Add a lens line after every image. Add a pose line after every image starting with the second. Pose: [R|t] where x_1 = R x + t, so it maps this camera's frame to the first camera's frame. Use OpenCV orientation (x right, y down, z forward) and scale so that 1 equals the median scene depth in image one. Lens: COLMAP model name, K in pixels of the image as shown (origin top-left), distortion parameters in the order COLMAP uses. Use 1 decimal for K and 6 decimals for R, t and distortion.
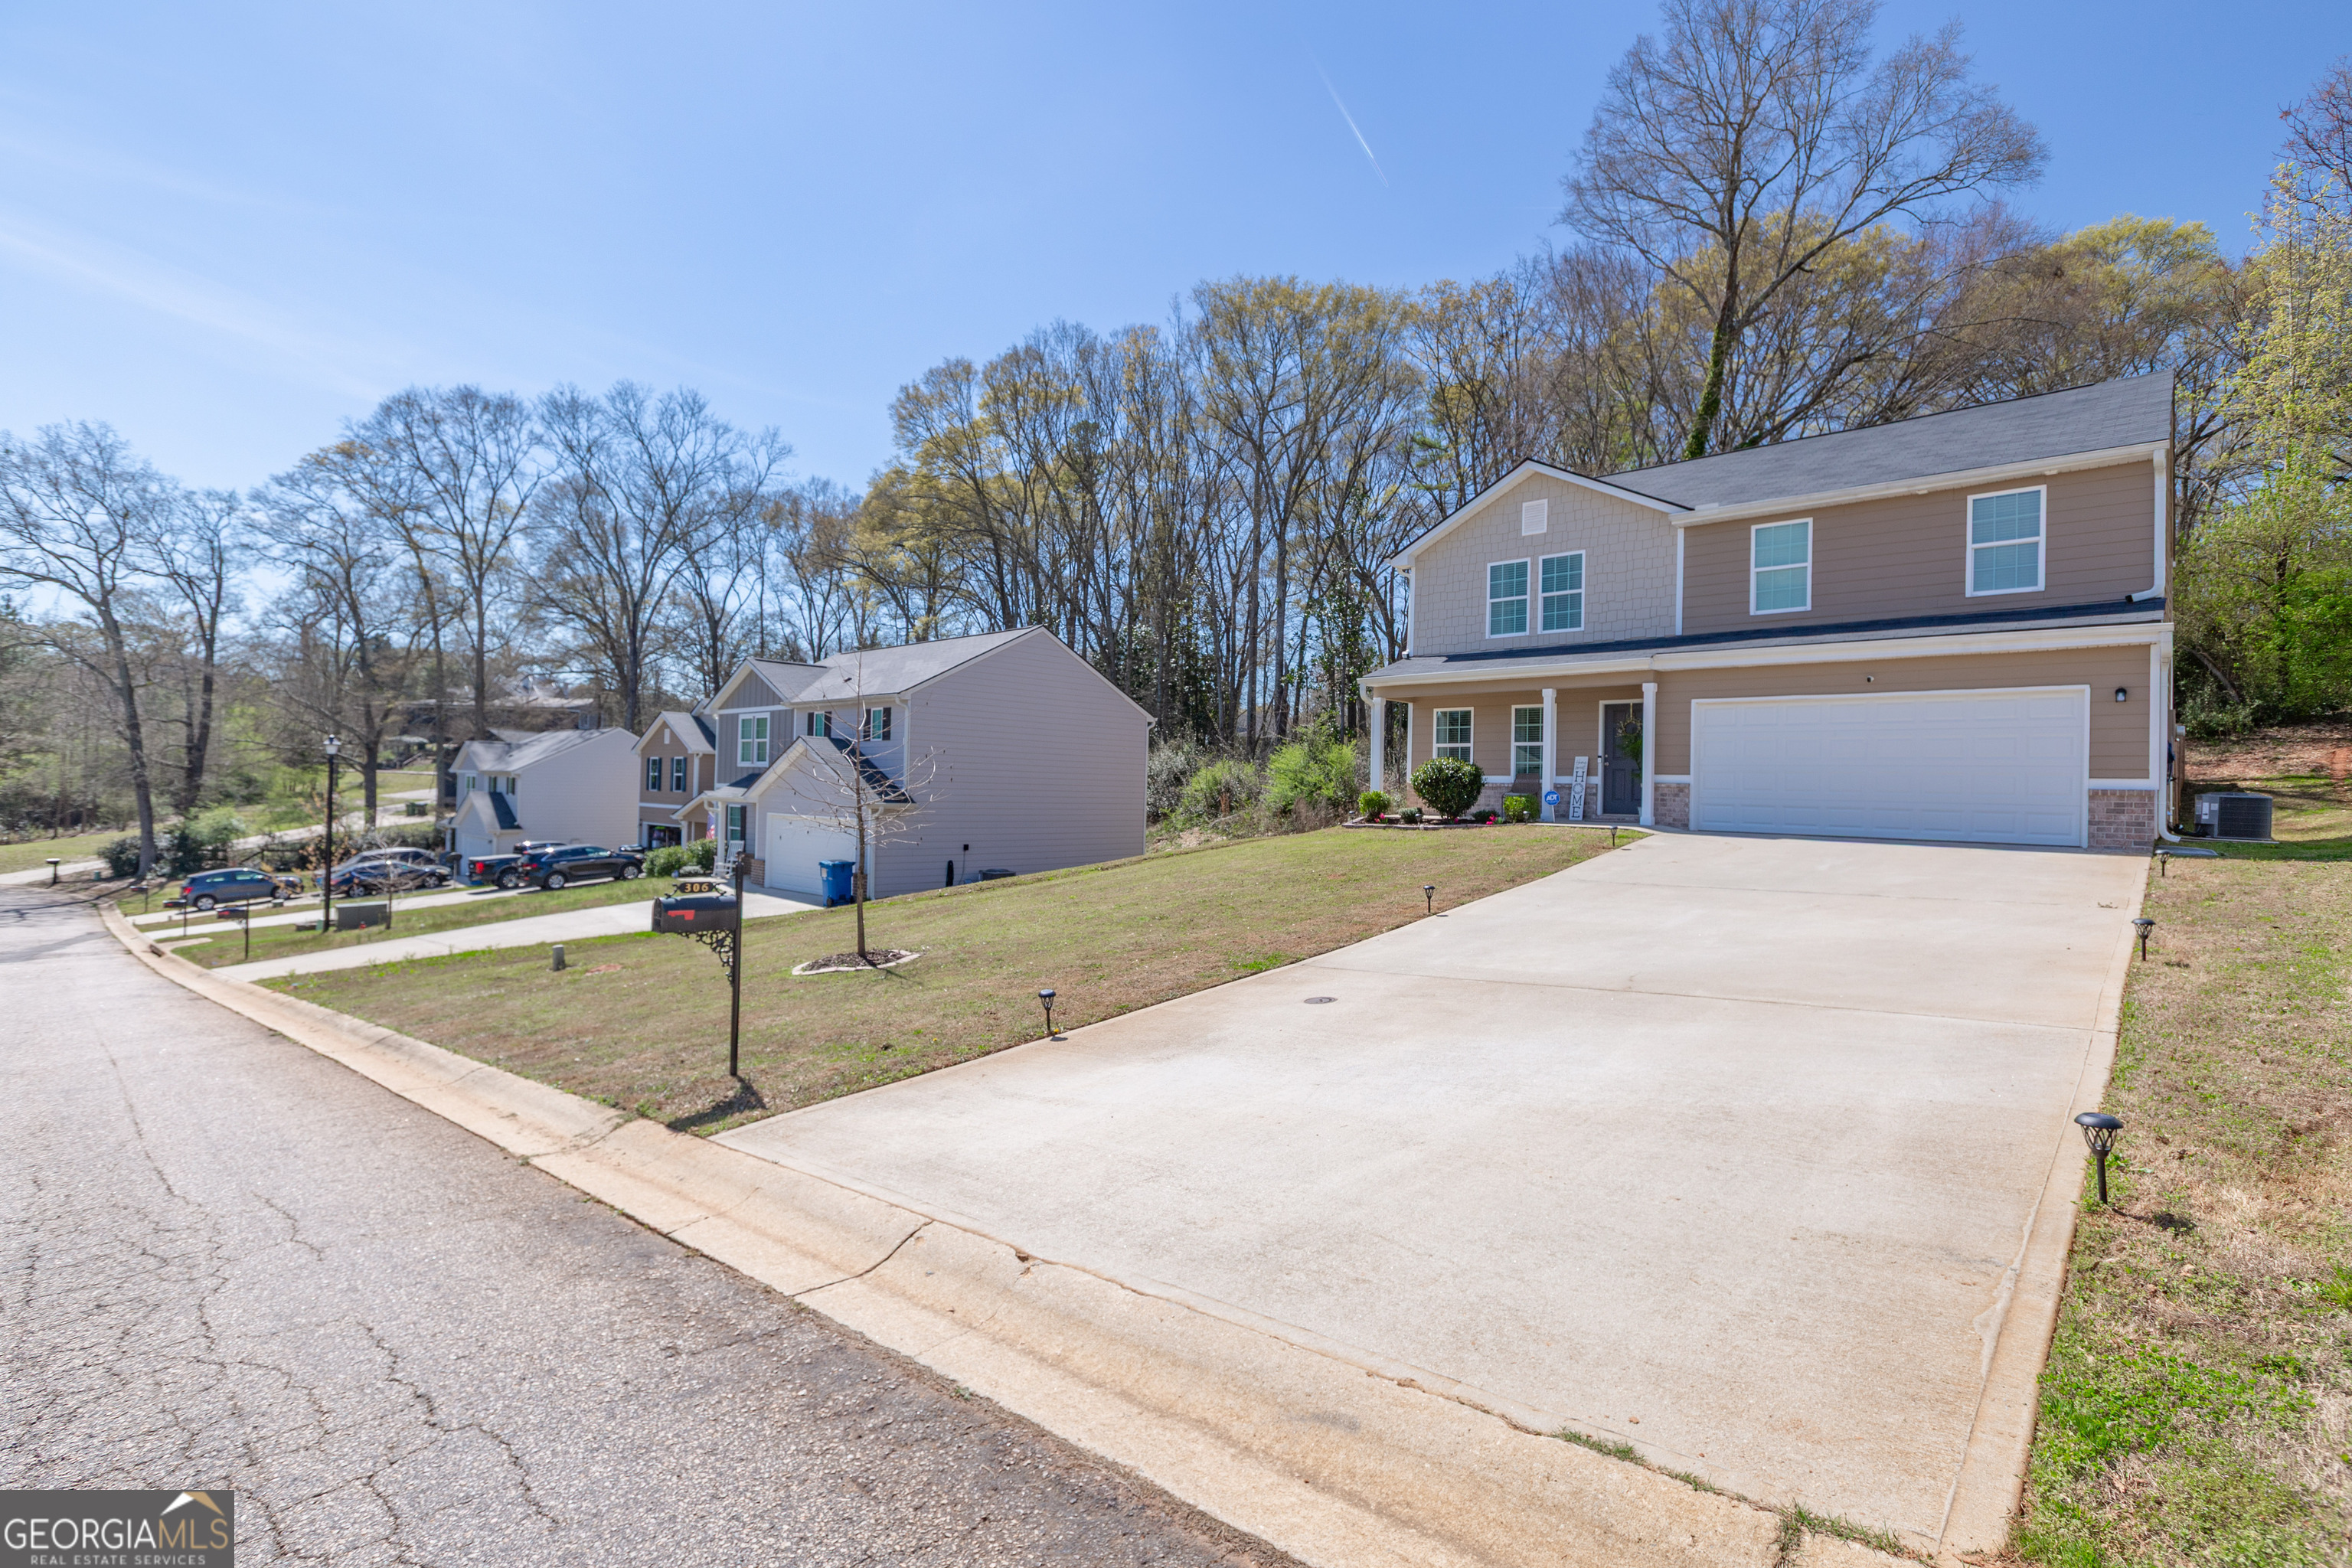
lens RADIAL K [[1079.5, 0, 1170.9], [0, 1079.5, 780.6], [0, 0, 1]] dist [0.005336, -0.000432]
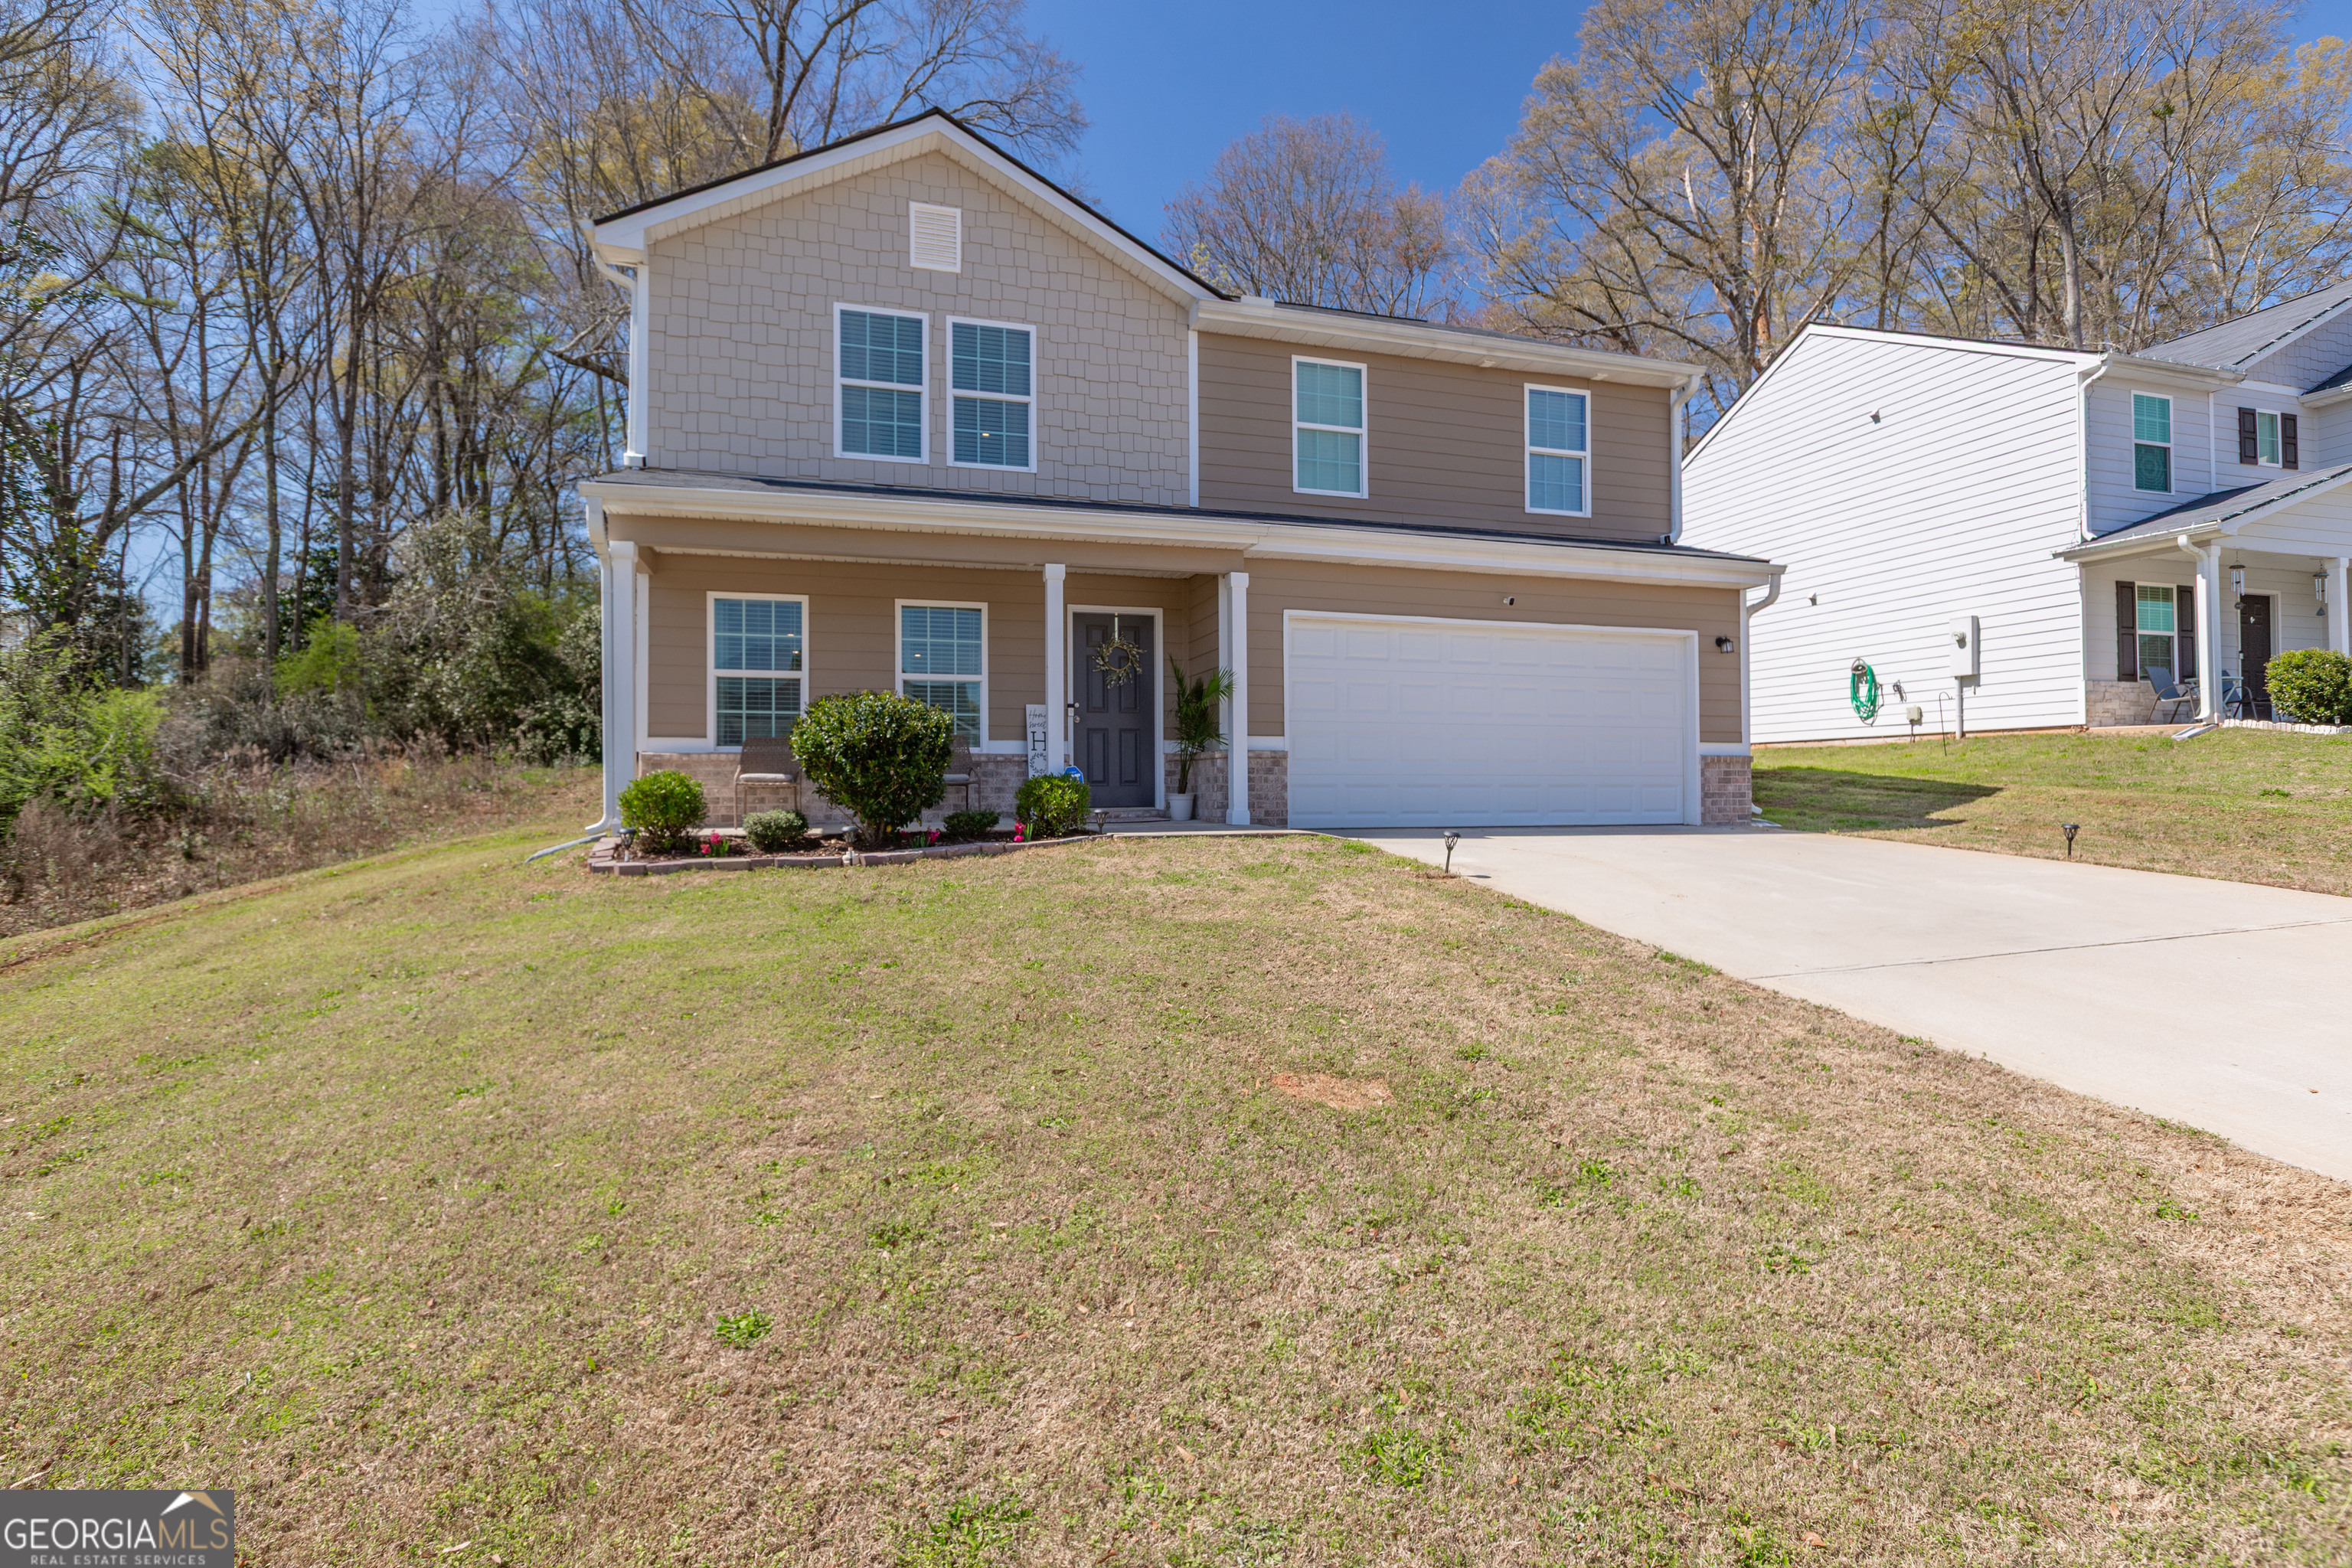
lens RADIAL K [[1105.5, 0, 1181.1], [0, 1105.5, 775.4], [0, 0, 1]] dist [-0.002037, 0.000010]
pose [[0.496013, -0.011565, 0.868238, -0.065118], [0.007982, 0.999930, 0.008759, 0.008763], [-0.868278, 0.002586, 0.496070, 0.638965]]
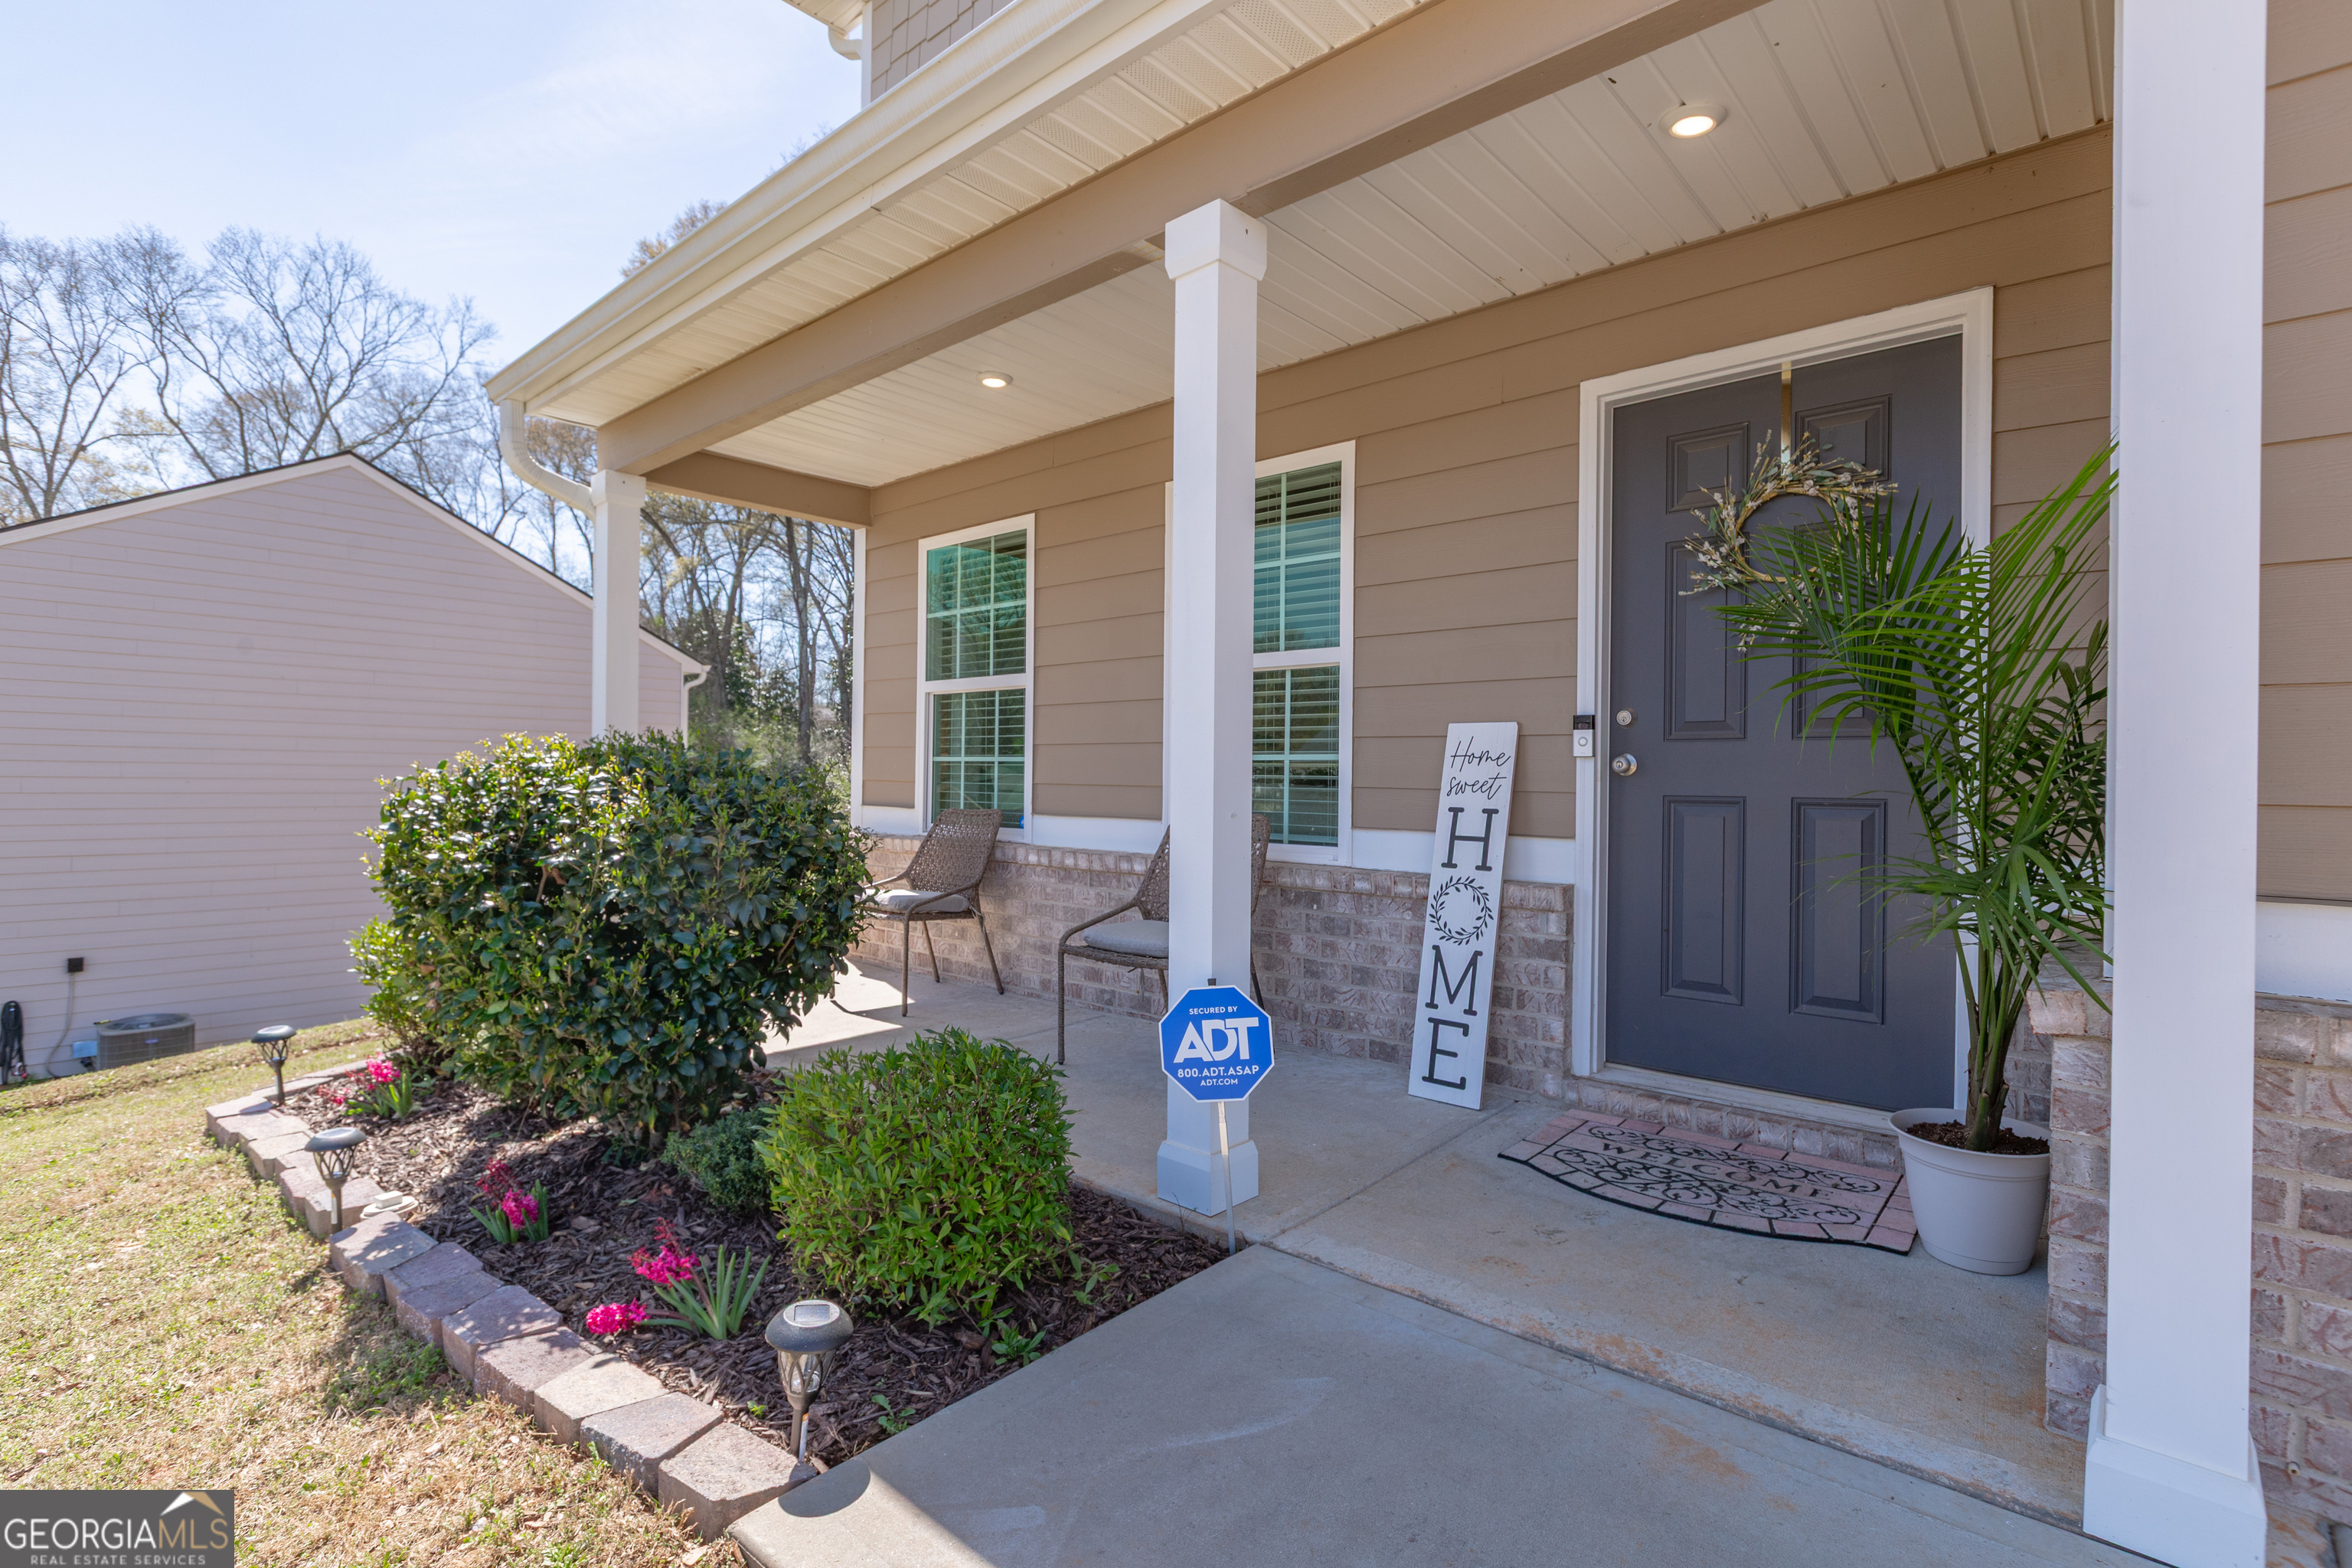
lens RADIAL K [[1105.5, 0, 1179.4], [0, 1105.5, 781.8], [0, 0, 1]] dist [-0.002037, 0.000010]
pose [[0.999554, -0.008865, 0.028502, 0.315443], [0.008494, 0.999878, 0.013095, -0.014740], [-0.028615, -0.012847, 0.999508, 0.795720]]
